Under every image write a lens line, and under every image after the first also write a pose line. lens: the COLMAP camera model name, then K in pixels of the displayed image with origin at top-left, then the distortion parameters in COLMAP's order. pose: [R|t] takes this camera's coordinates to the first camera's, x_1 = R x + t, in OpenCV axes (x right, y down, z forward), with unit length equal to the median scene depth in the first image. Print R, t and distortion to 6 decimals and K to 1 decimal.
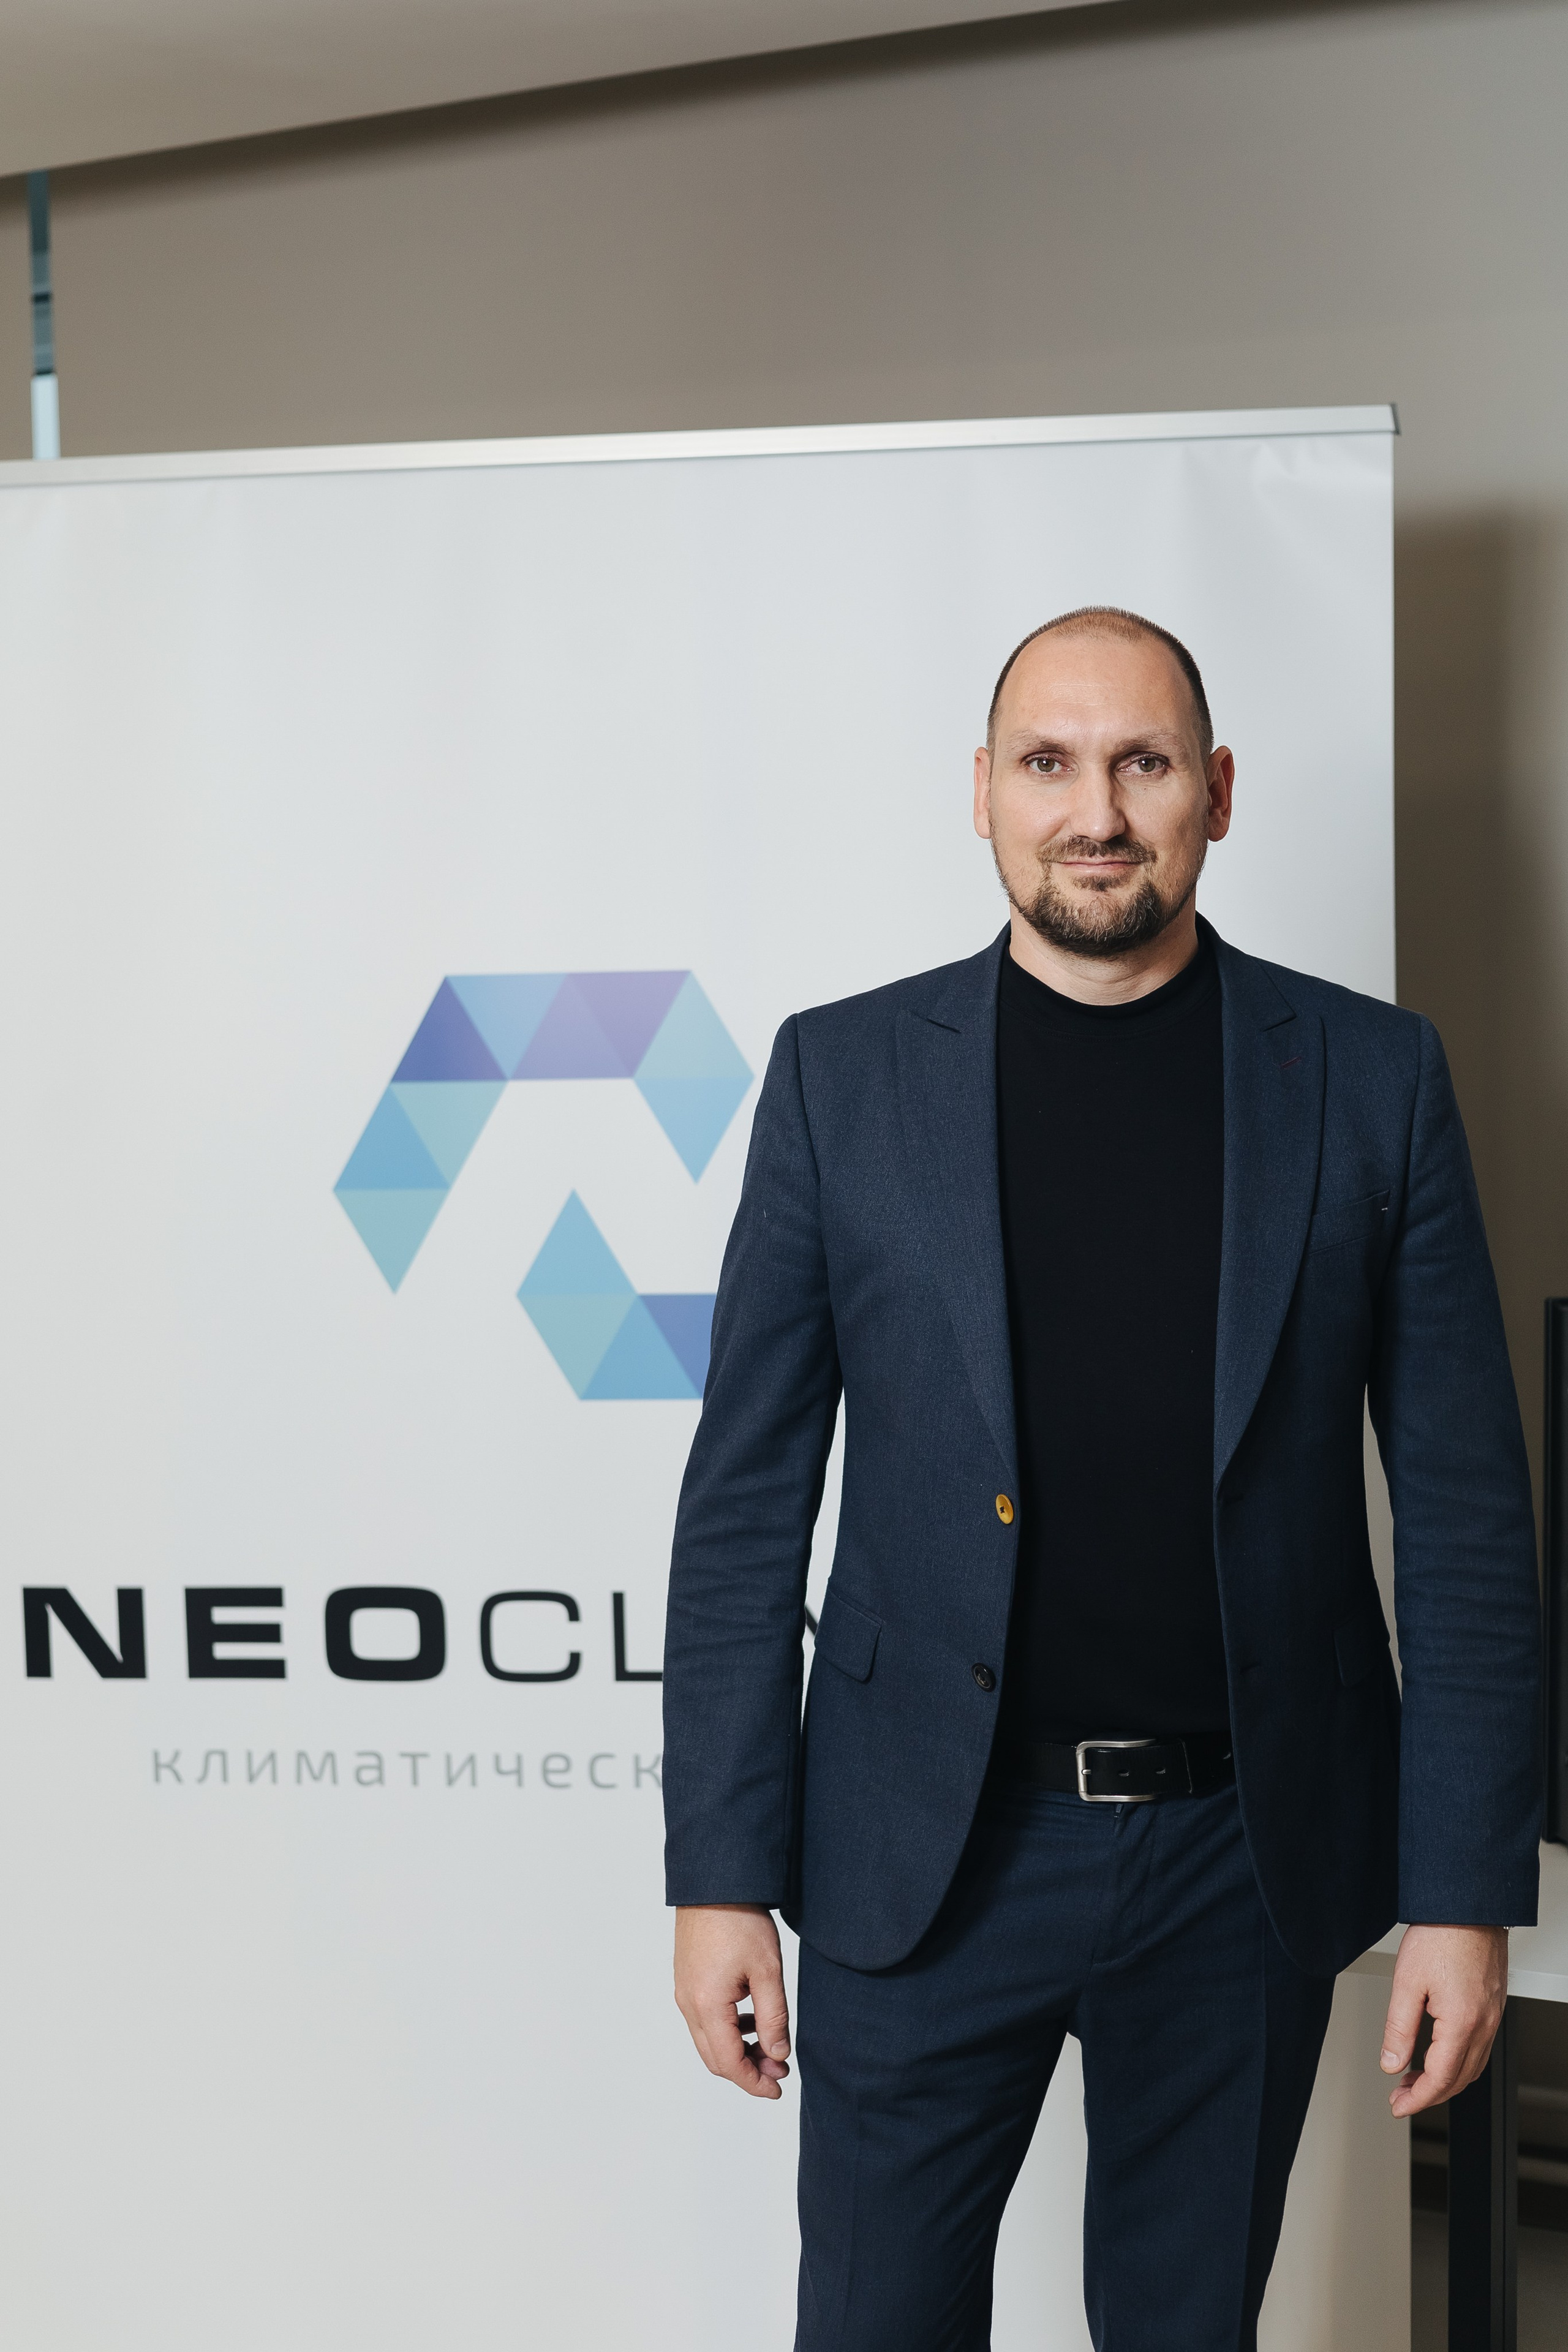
lens RADIAL K [[3770.8, 0, 776.8], [0, 3770.8, 1177.8], [0, 0, 1]] dist [-0.050097, 0.000000]
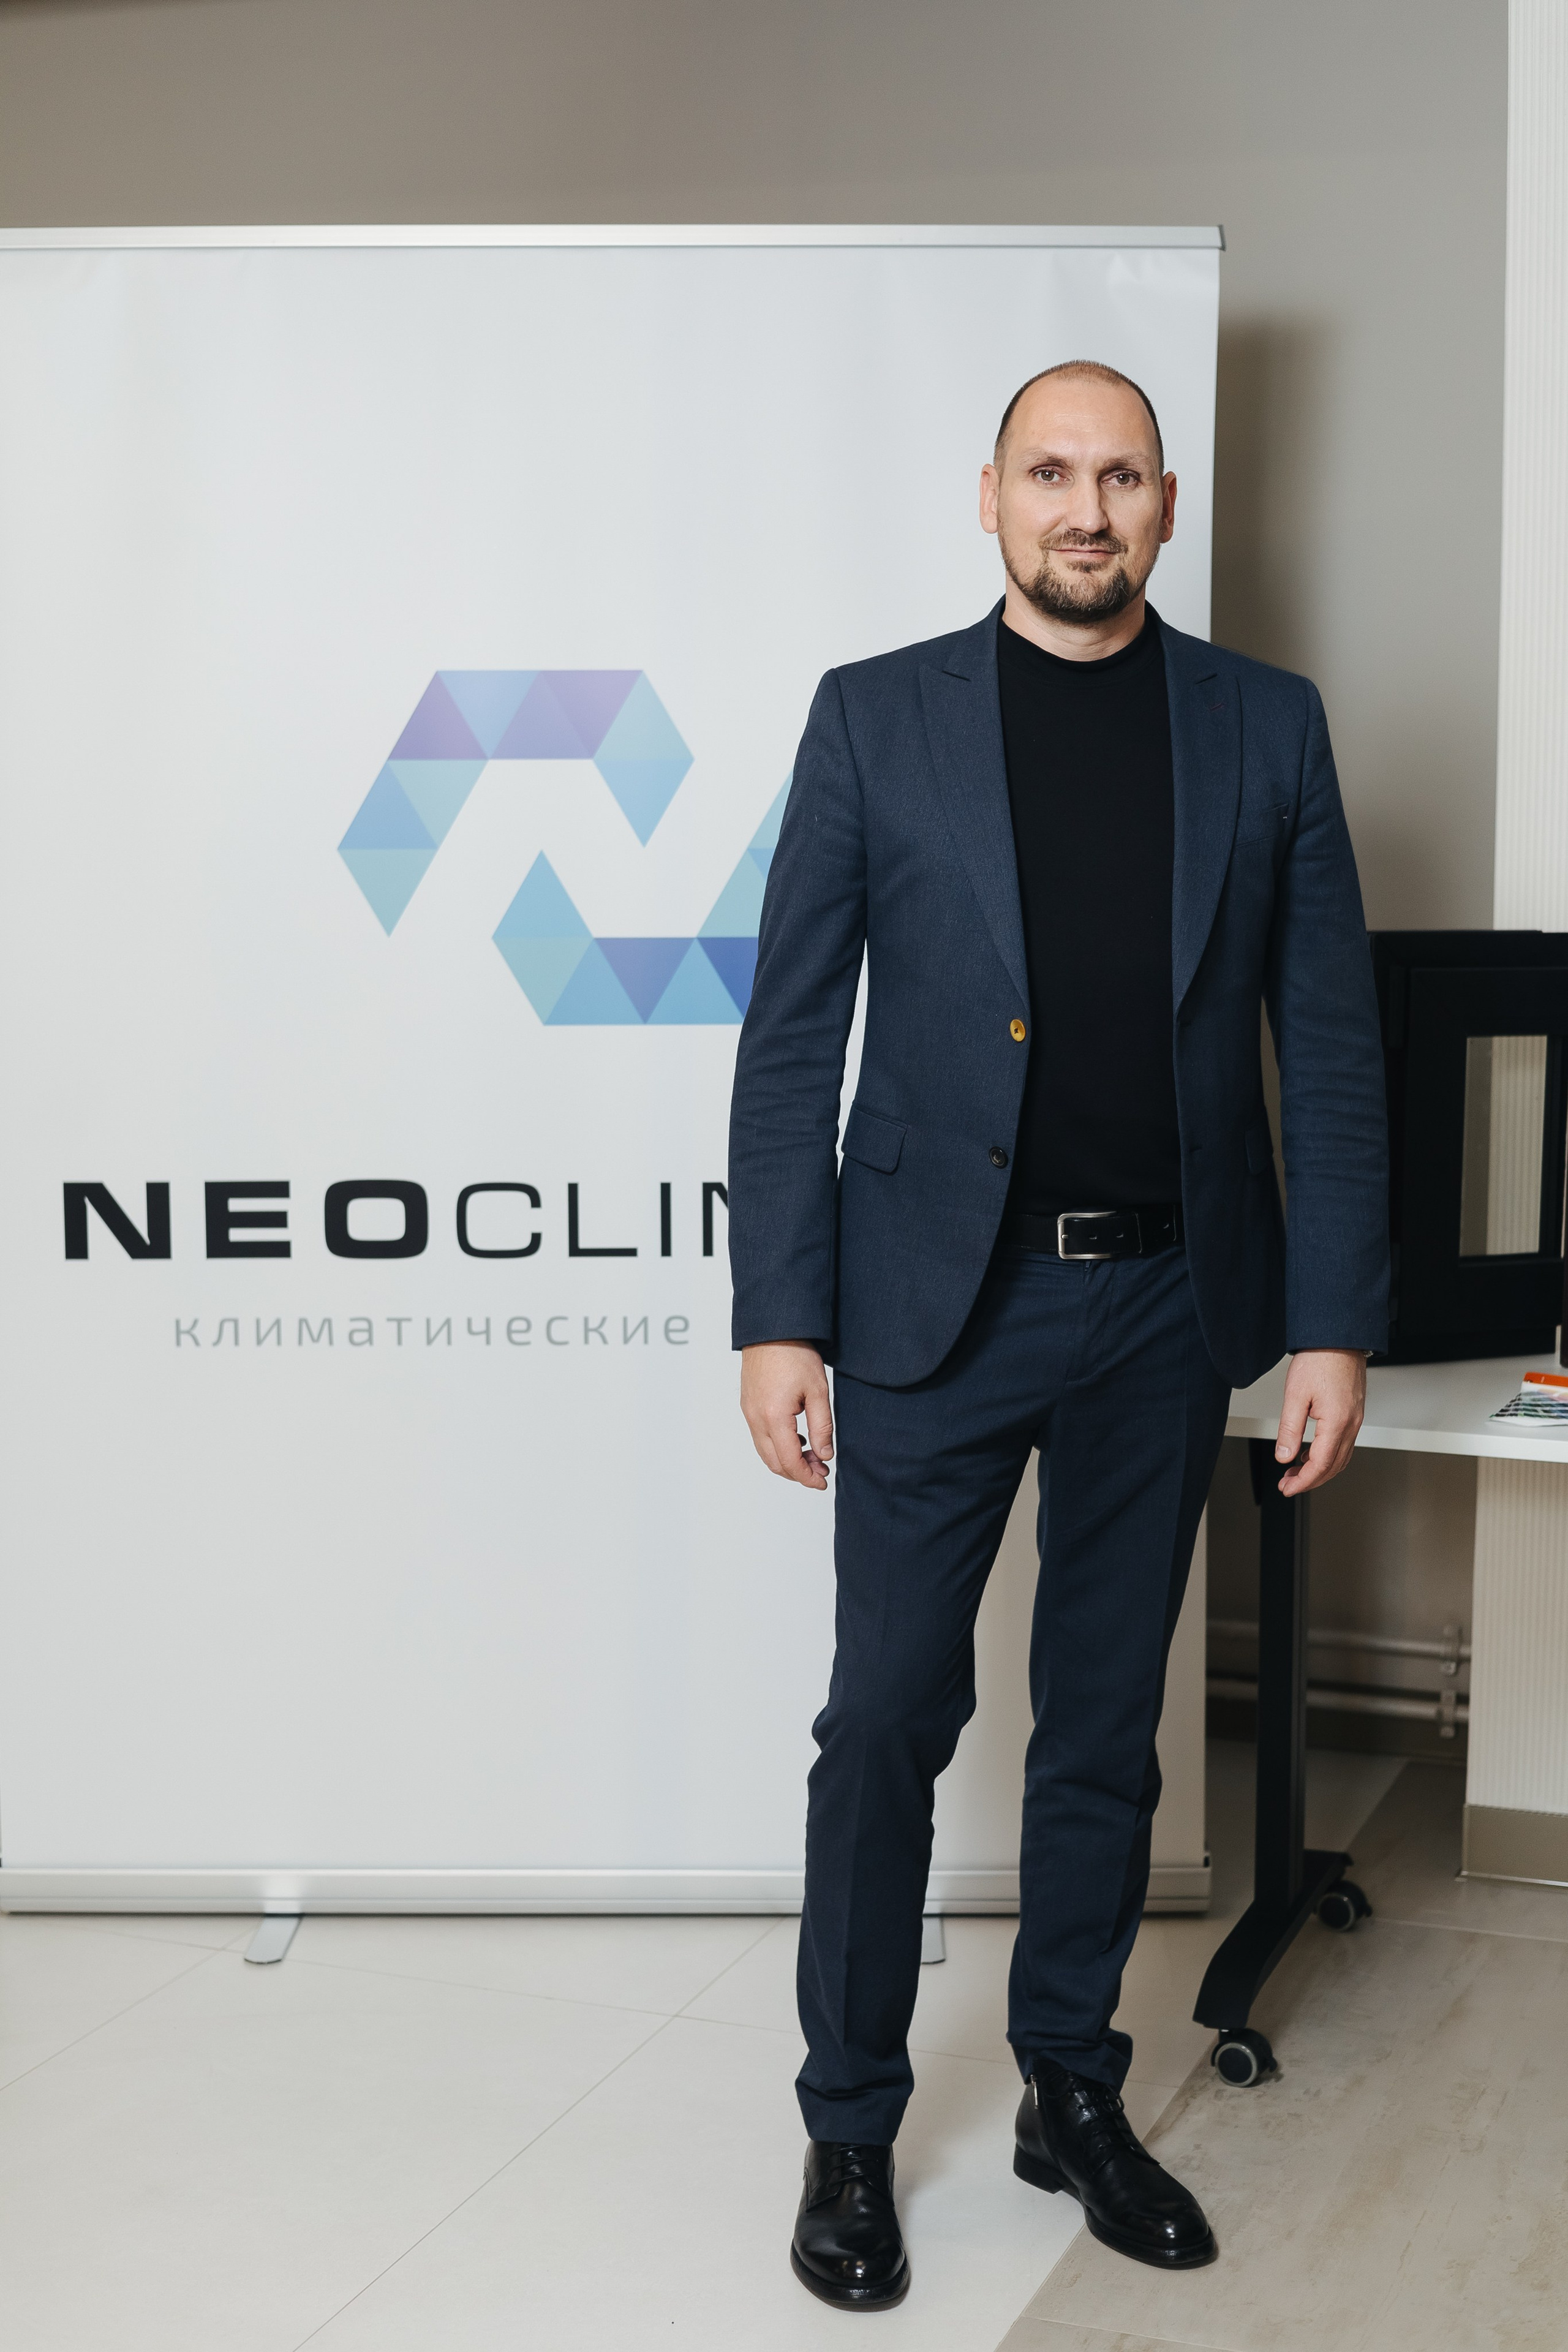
lens RADIAL K [[3770.8, 0, 856.6], [0, 3770.8, 1150.3], [0, 0, 1]] dist [-0.050097, 0.000000]
pose [[0.988340, 0.003691, 0.152220, -0.135758], [-0.008382, 0.999509, 0.030185, 0.061401], [-0.152034, -0.031108, 0.987886, -0.215341]]
